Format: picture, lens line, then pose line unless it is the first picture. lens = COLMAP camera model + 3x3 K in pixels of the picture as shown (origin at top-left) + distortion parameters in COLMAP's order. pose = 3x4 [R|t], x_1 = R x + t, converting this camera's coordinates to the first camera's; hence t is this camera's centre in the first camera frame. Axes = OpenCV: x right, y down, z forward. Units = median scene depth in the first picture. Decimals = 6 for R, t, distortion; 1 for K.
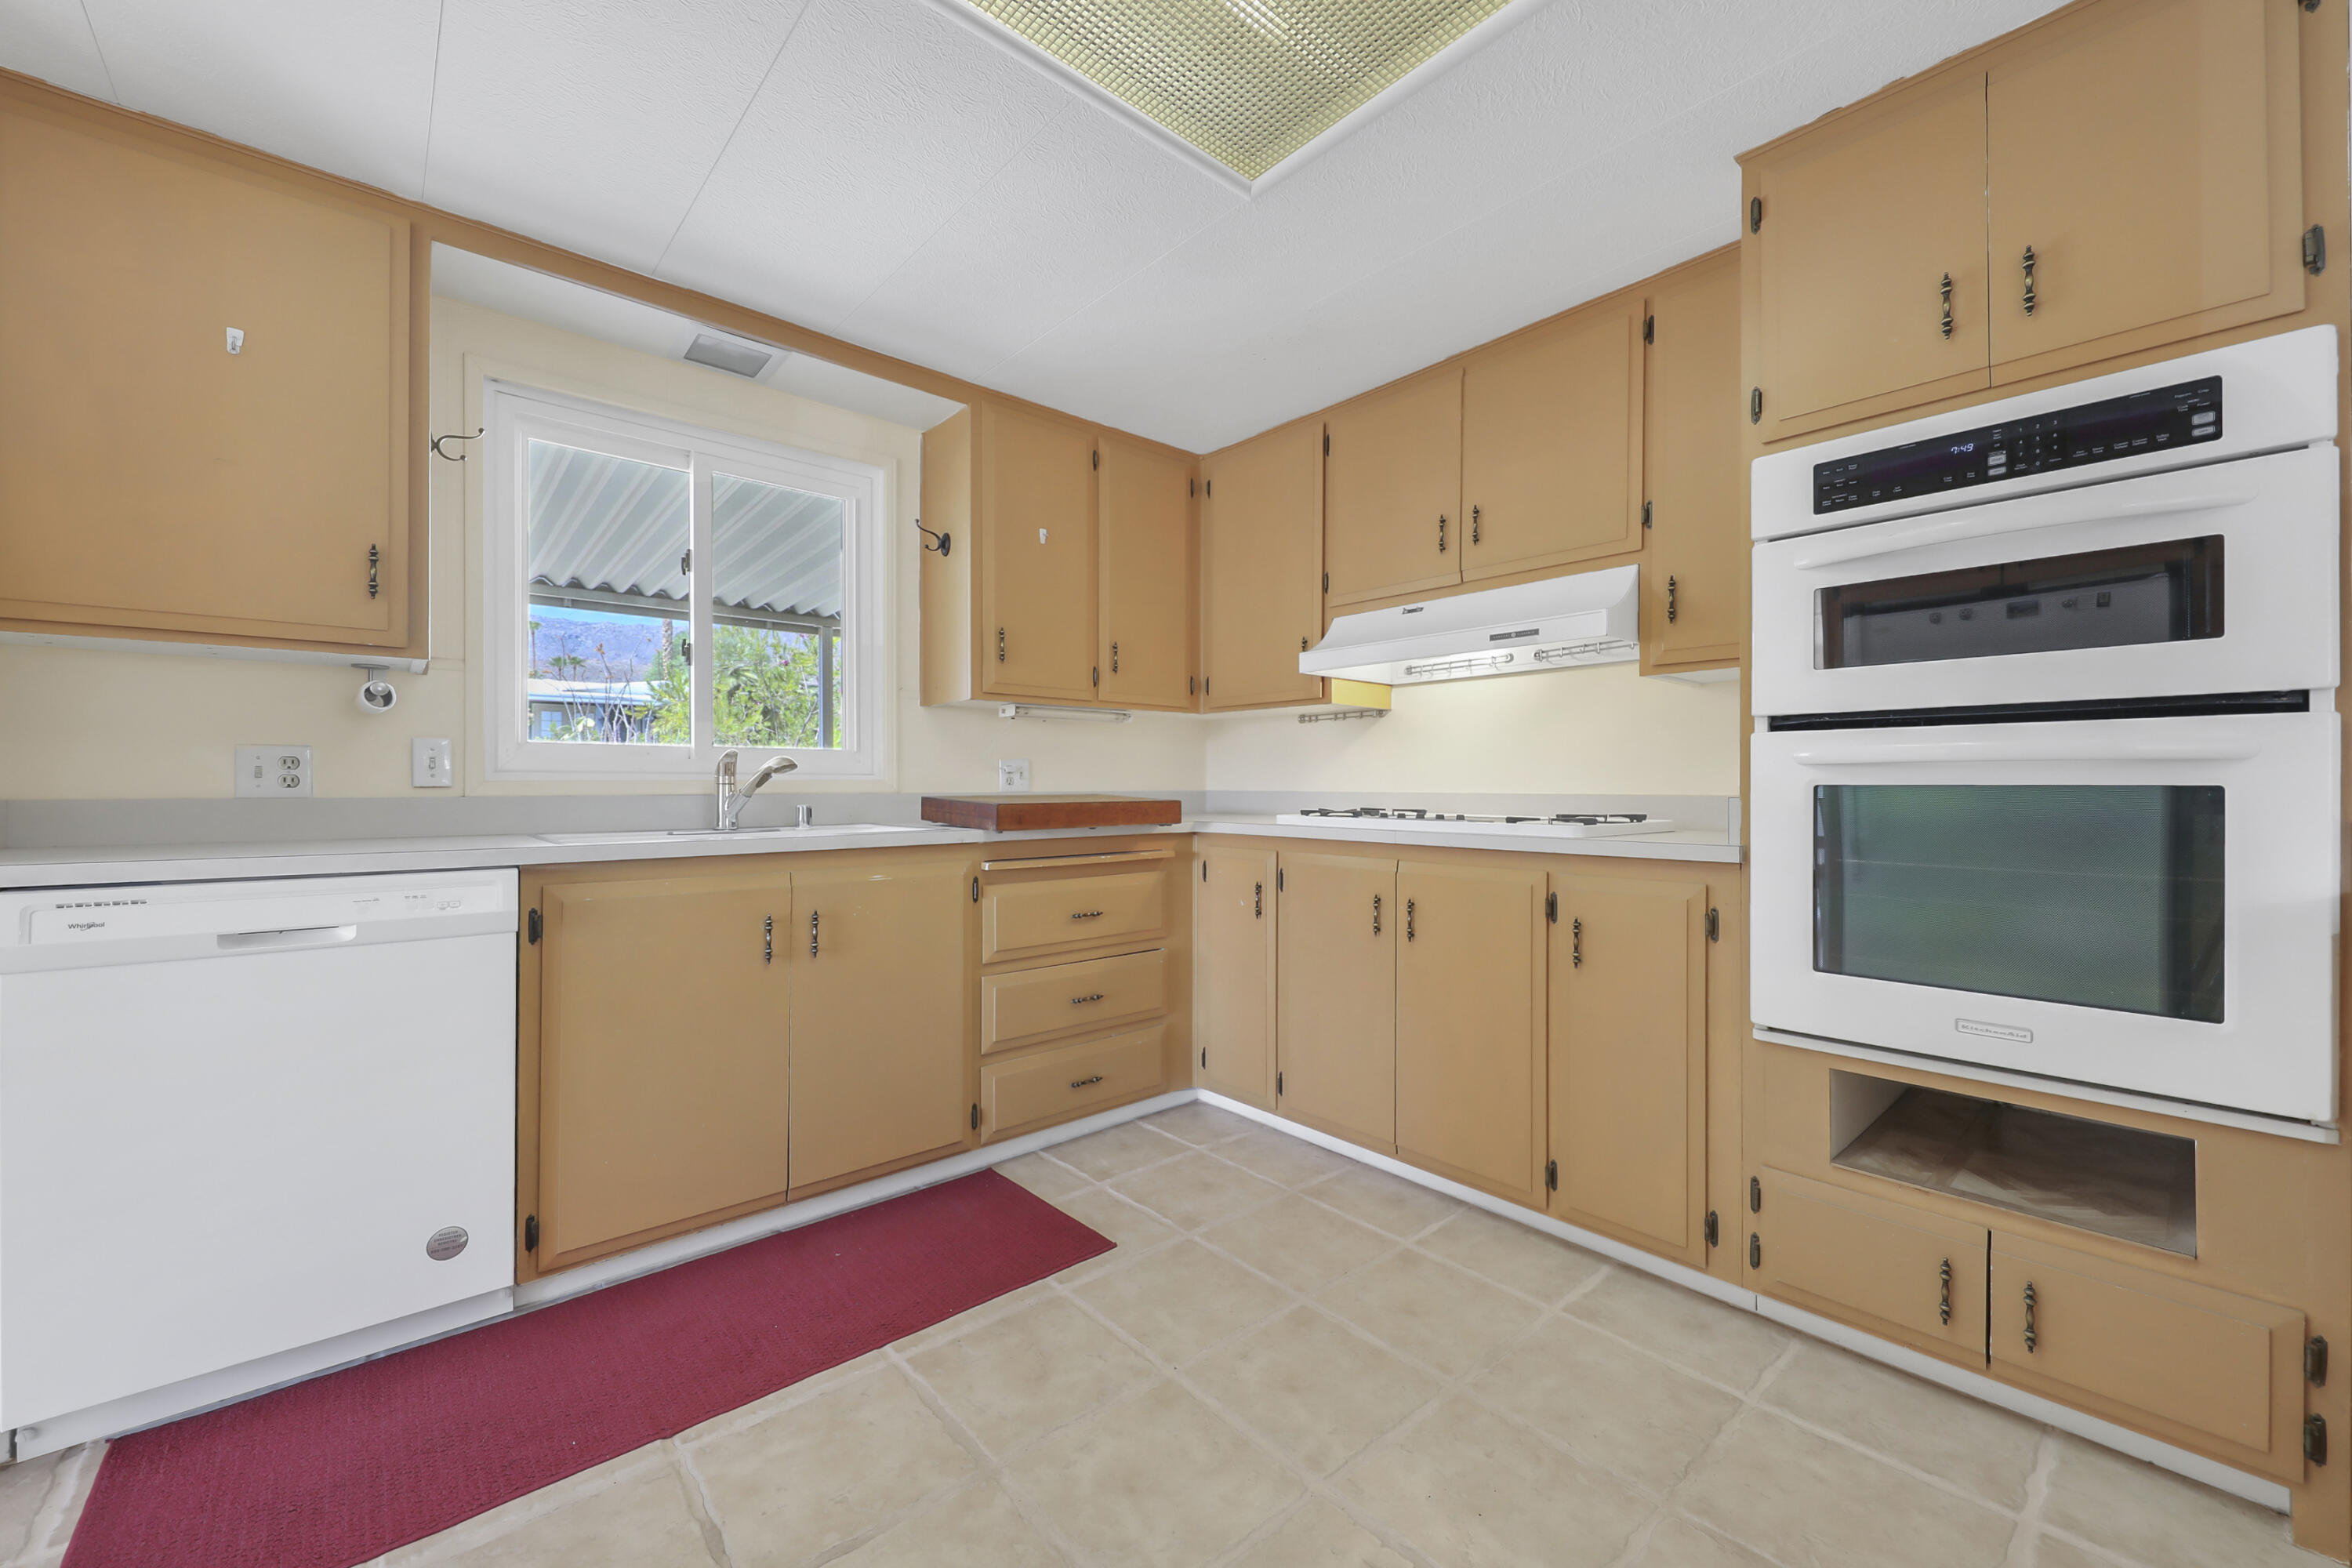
lens RADIAL K [[921.8, 0, 1174.3], [0, 921.8, 785.0], [0, 0, 1]] dist [-0.000757, -0.000701]
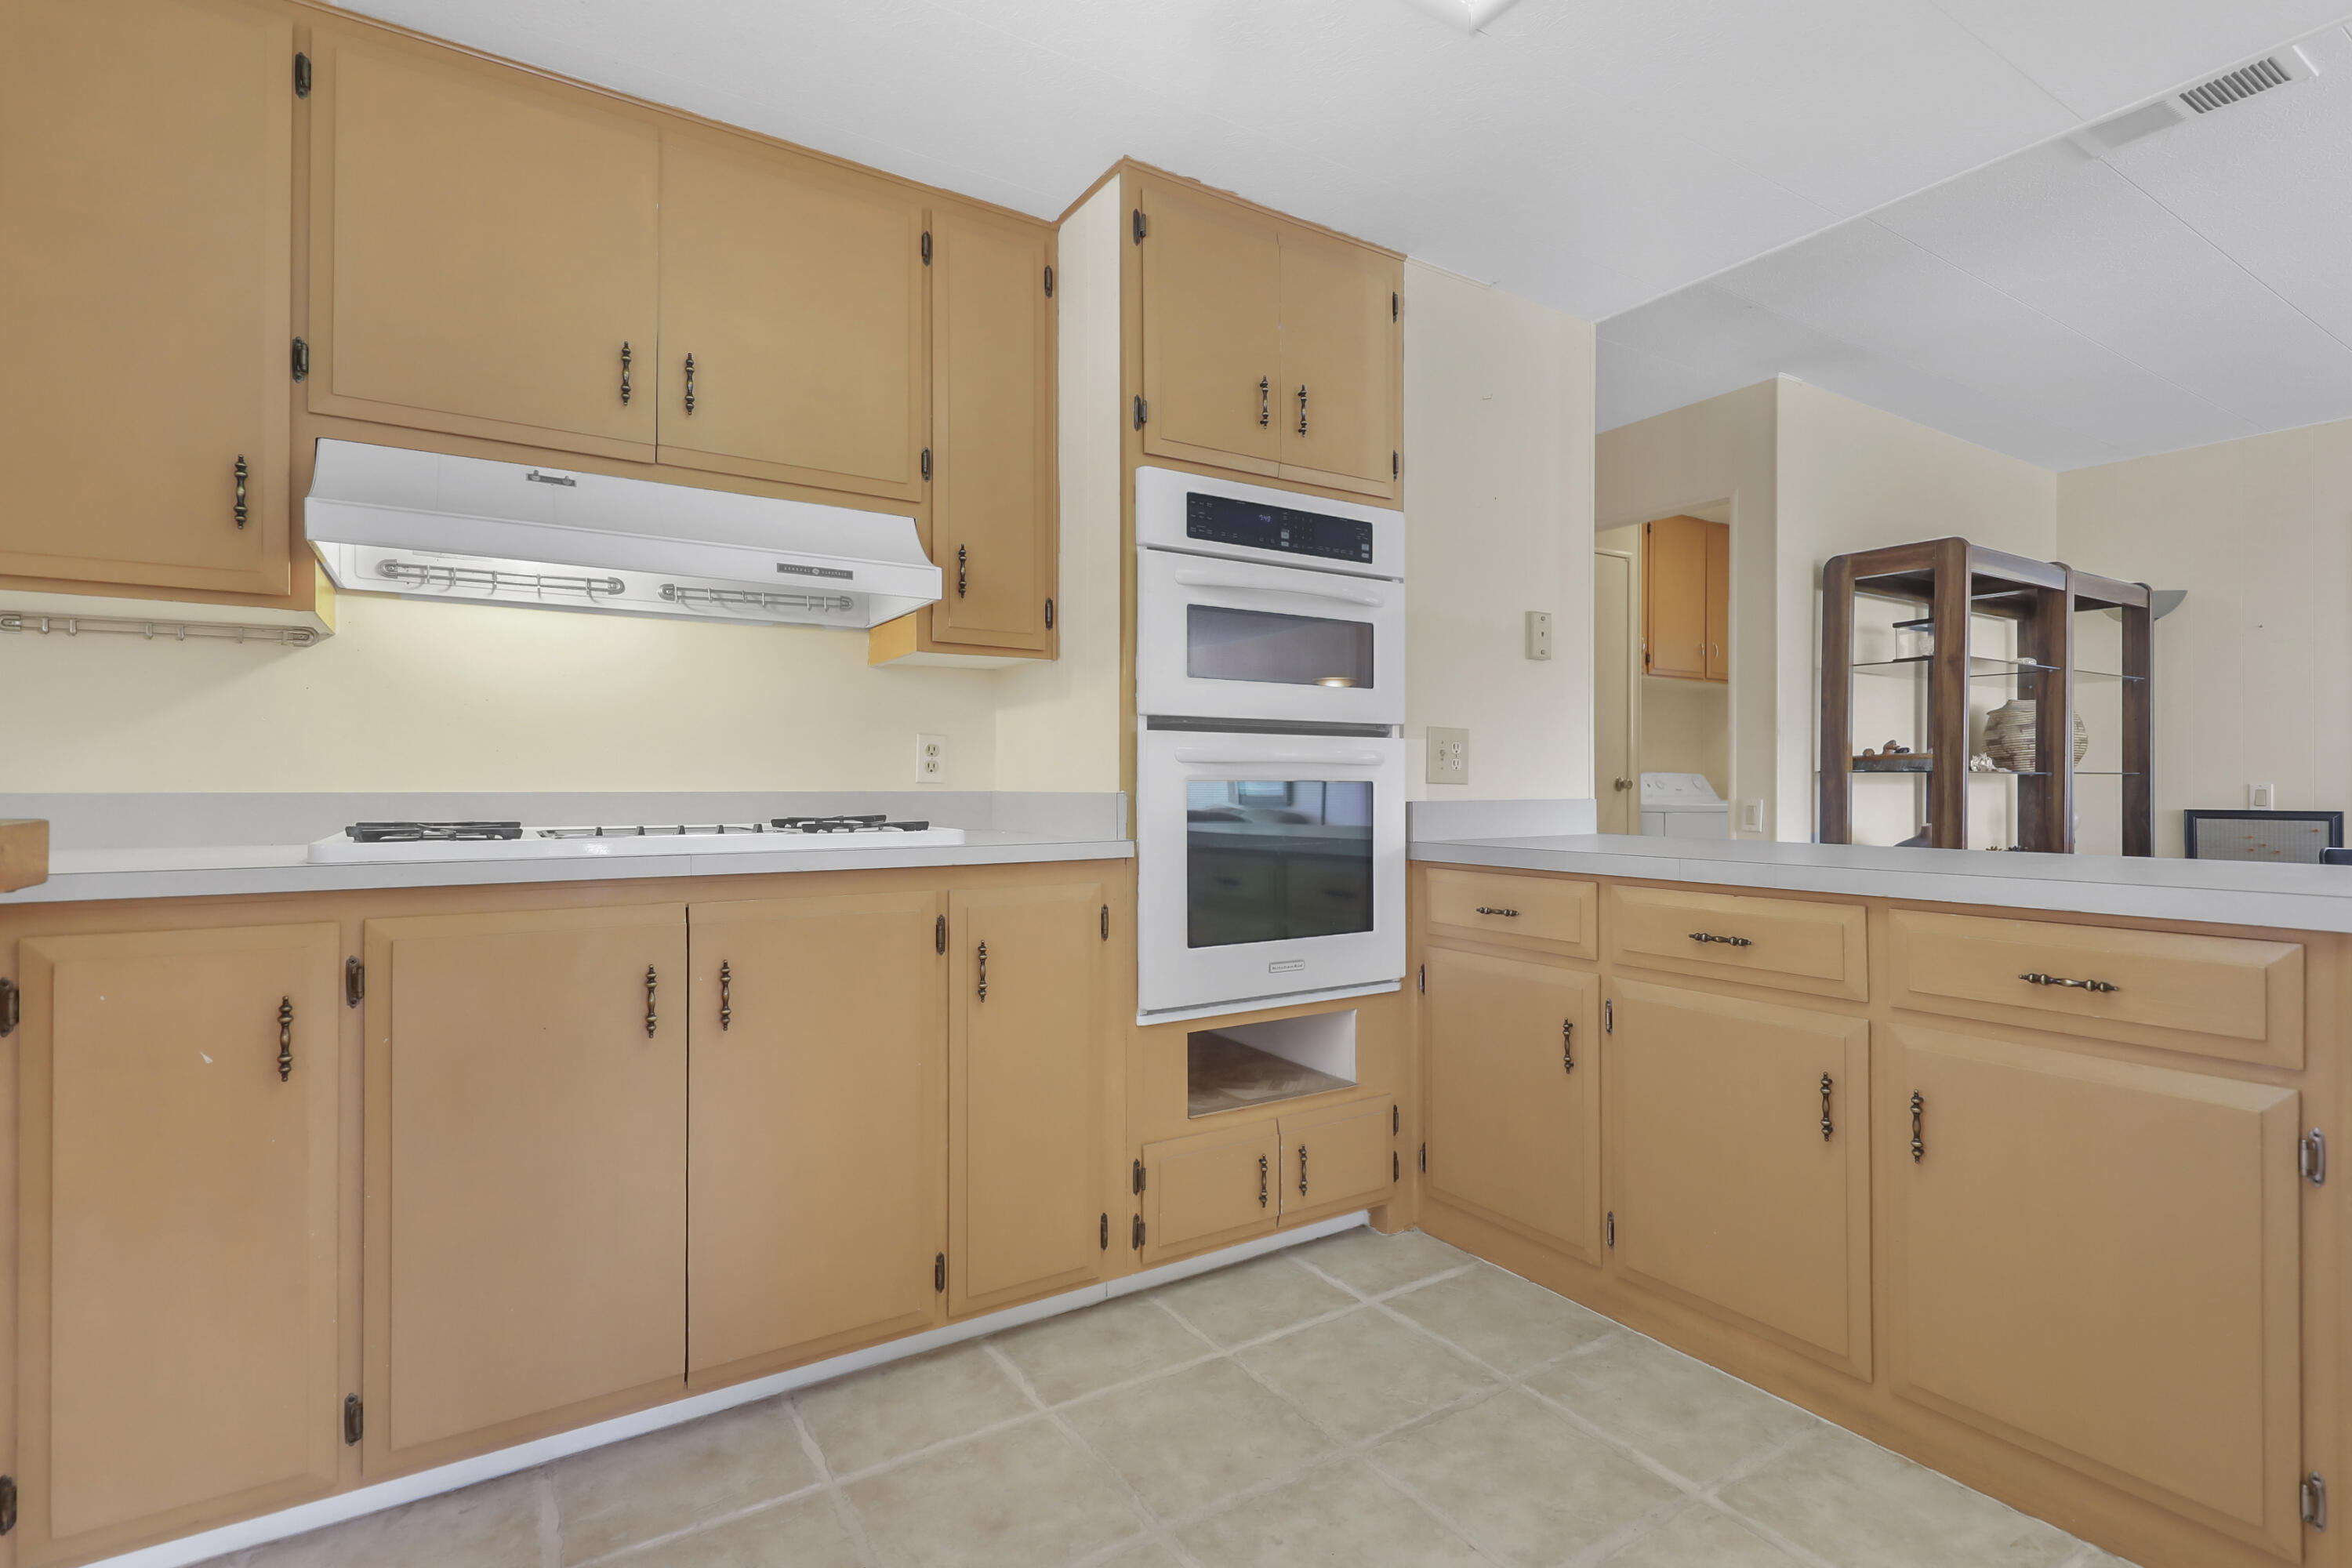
lens RADIAL K [[1119.5, 0, 1178.2], [0, 1119.5, 781.7], [0, 0, 1]] dist [0.011419, -0.000200]
pose [[0.134851, -0.000514, 0.990866, -0.609250], [-0.002267, 0.999997, 0.000827, 0.000479], [-0.990863, -0.002358, 0.134850, 0.787711]]
